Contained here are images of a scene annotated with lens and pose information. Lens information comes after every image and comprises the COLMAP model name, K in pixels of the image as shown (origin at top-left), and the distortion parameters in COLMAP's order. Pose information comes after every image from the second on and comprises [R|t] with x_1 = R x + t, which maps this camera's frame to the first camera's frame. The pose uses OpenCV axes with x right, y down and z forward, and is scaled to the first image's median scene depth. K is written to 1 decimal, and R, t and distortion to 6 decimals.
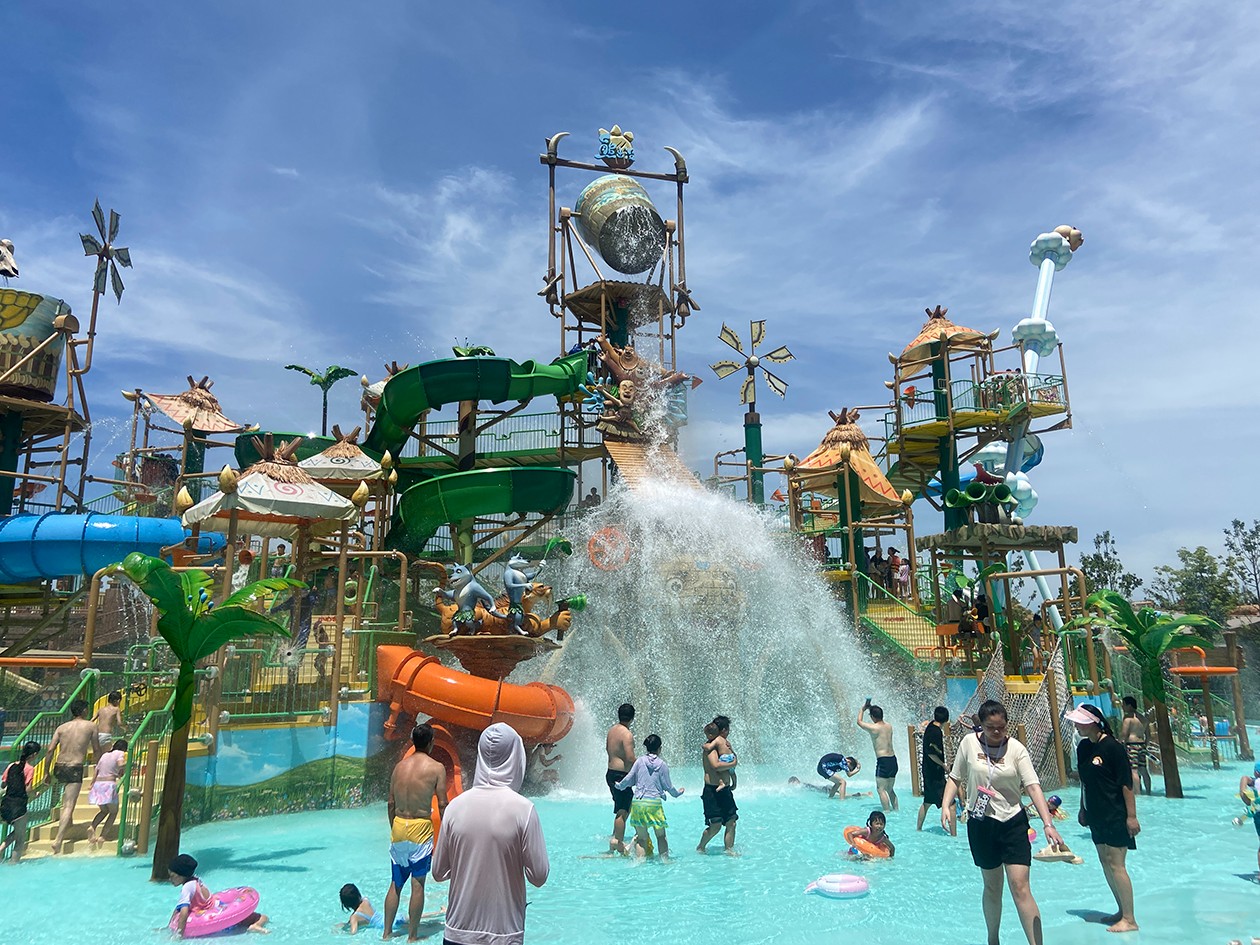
lens RADIAL K [[946.9, 0, 630.0], [0, 946.9, 472.5], [0, 0, 1]] dist [0.031917, -0.003944]
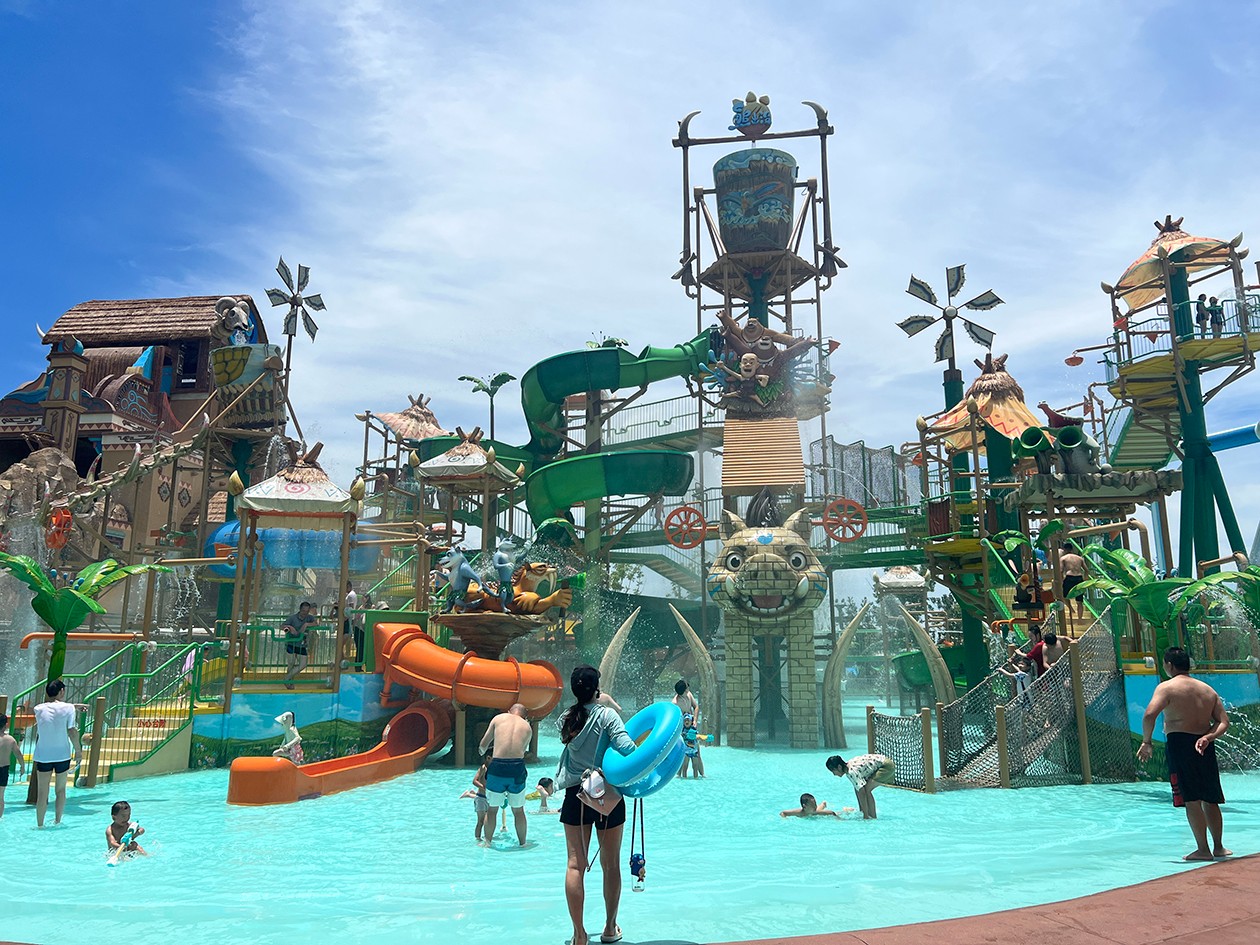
lens RADIAL K [[962.3, 0, 630.0], [0, 962.3, 472.5], [0, 0, 1]] dist [0.005264, 0.000087]
pose [[0.916543, -0.073217, -0.393177, 0.253121], [0.077442, 0.996984, -0.005130, 0.019207], [0.392367, -0.025747, 0.919448, 0.045384]]
